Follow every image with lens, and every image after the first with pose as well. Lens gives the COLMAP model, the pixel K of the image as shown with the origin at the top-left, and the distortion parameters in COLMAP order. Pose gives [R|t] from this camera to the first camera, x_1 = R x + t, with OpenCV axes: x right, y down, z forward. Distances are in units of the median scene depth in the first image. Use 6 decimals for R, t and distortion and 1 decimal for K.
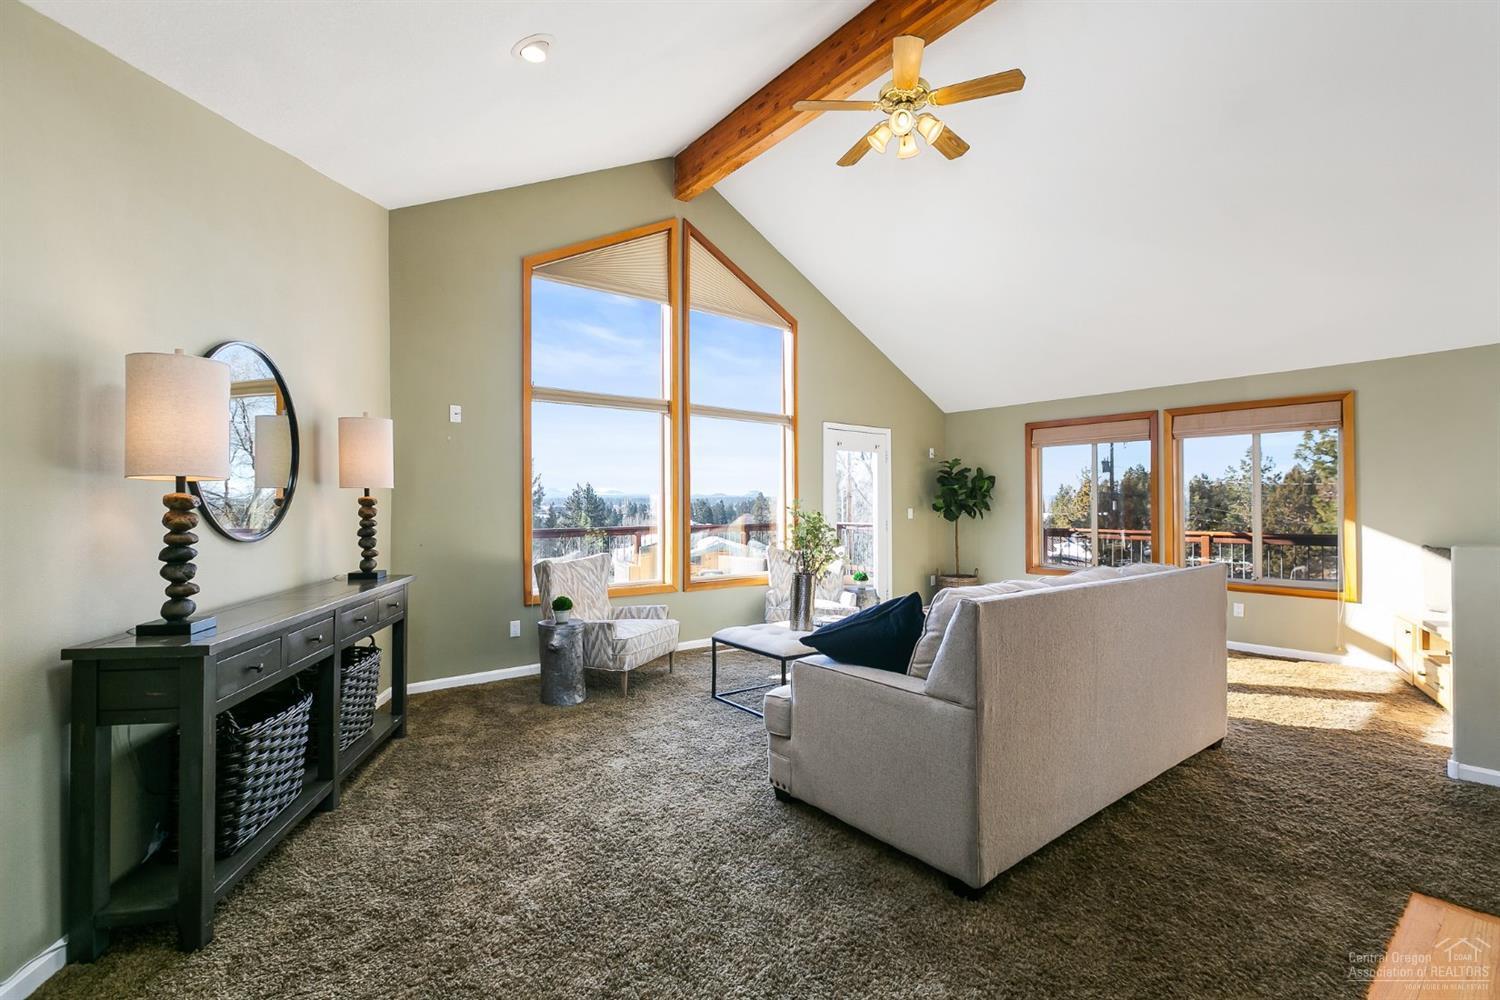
lens RADIAL K [[672.7, 0, 750.2], [0, 672.7, 503.3], [0, 0, 1]] dist [-0.000007, -0.000211]
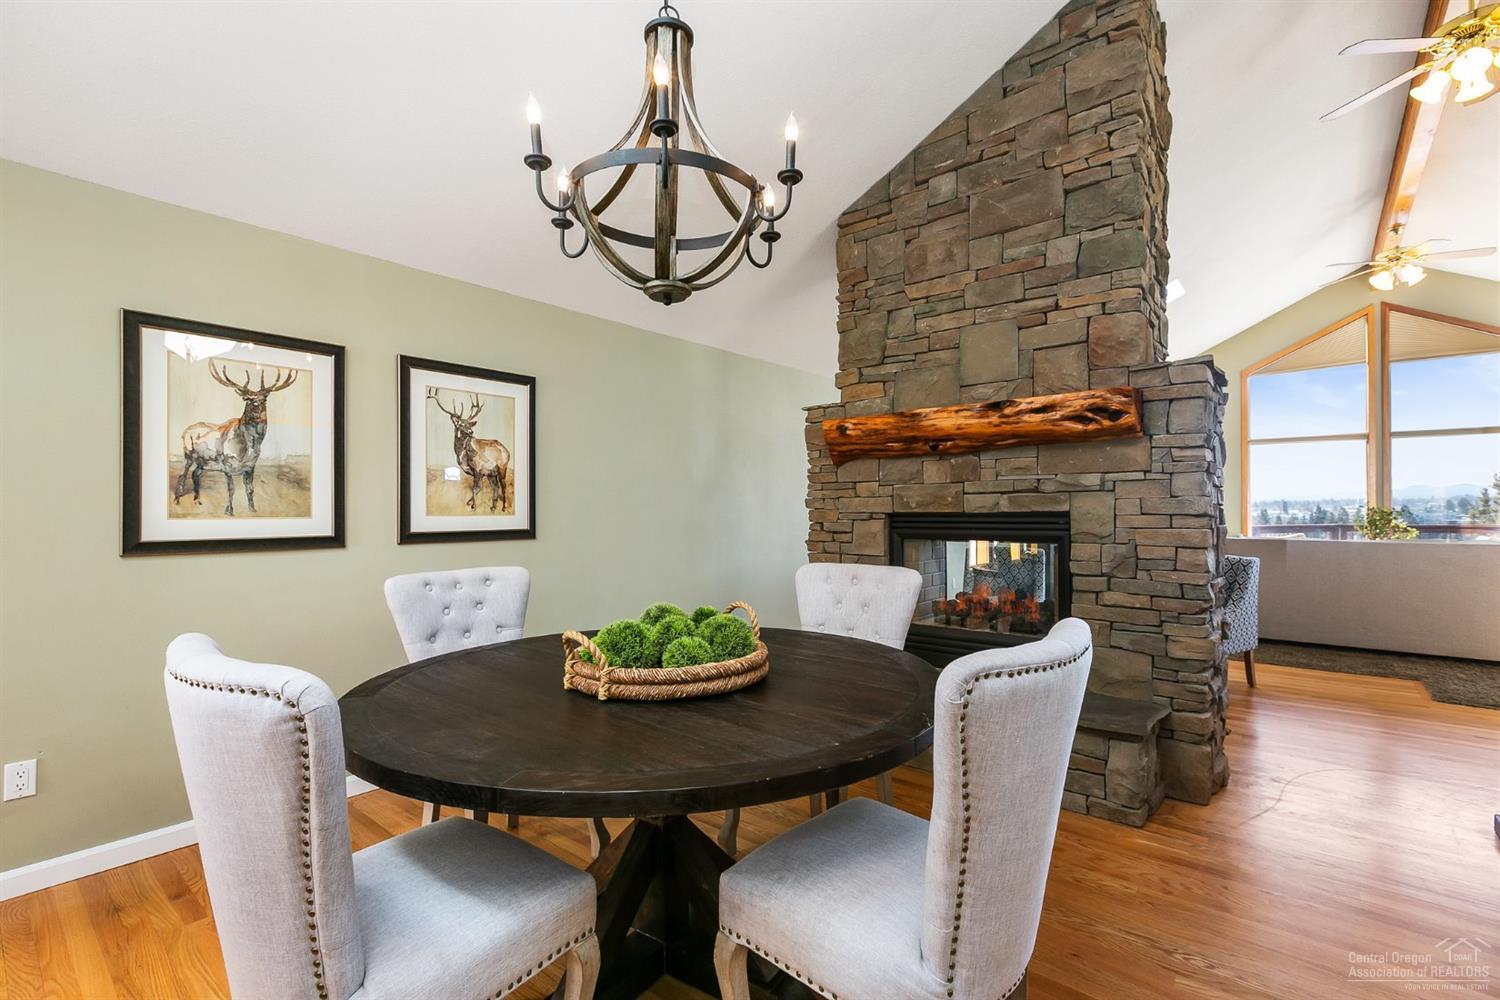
lens RADIAL K [[672.7, 0, 746.9], [0, 672.7, 505.5], [0, 0, 1]] dist [-0.000007, -0.000211]
pose [[0.185300, -0.007600, -0.982653, 2.677879], [0.006111, 0.999960, -0.006581, 0.019470], [0.982663, -0.004785, 0.185339, -1.489272]]
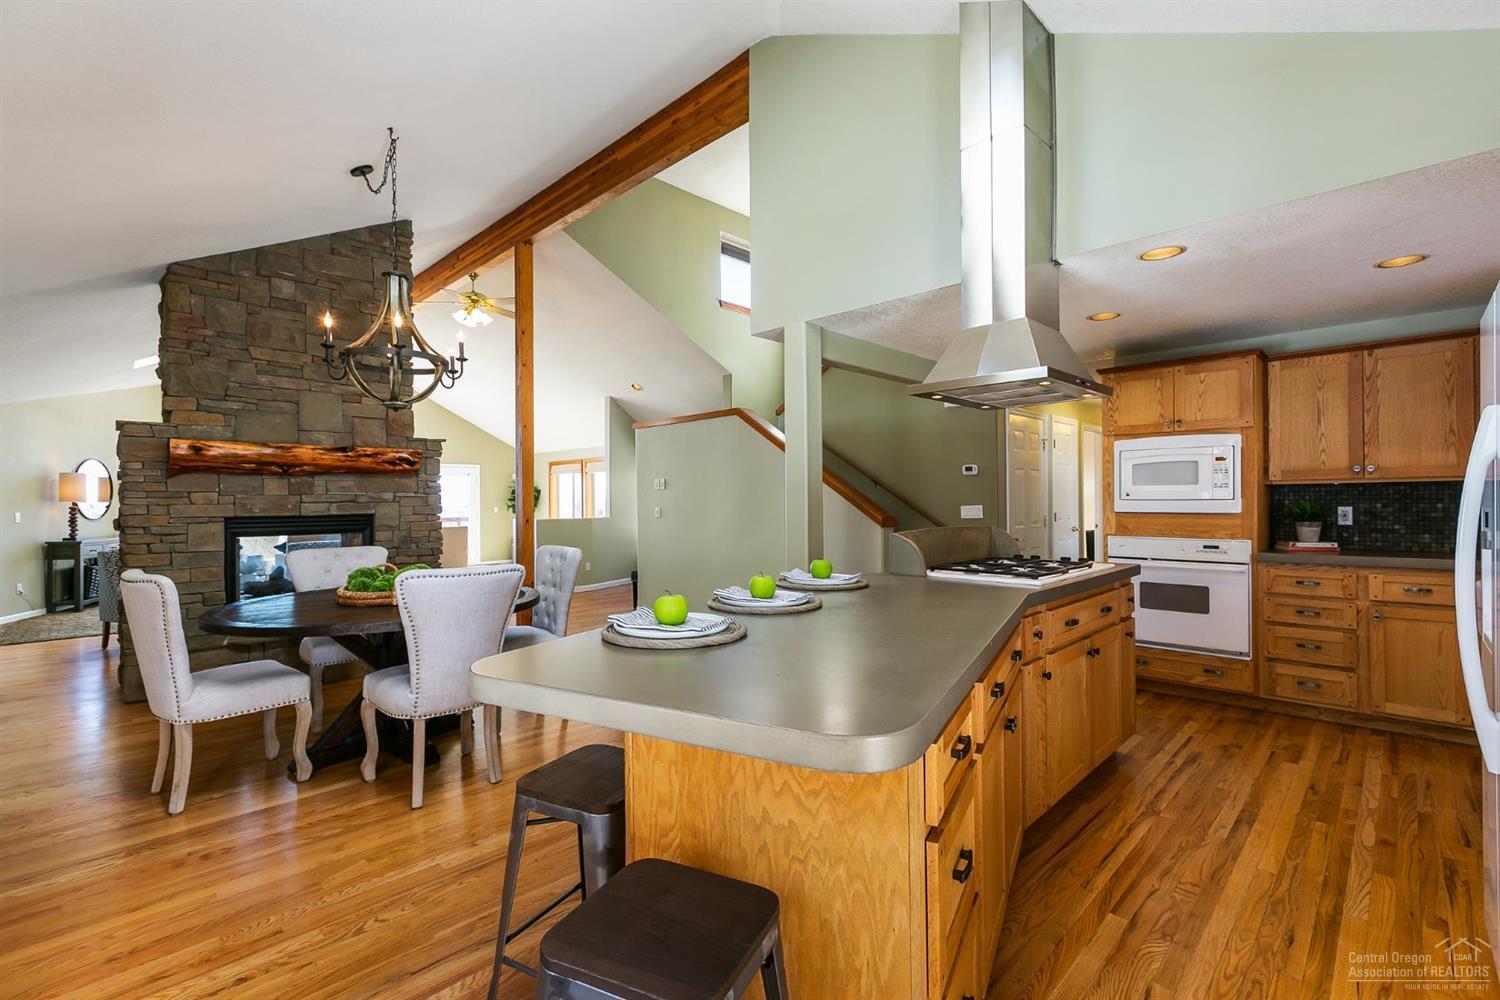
lens RADIAL K [[672.7, 0, 745.3], [0, 672.7, 503.0], [0, 0, 1]] dist [-0.000007, -0.000211]
pose [[0.995083, -0.009757, 0.098566, 2.532774], [0.009549, 0.999951, 0.002573, -0.004829], [-0.098587, -0.001620, 0.995127, -3.124195]]
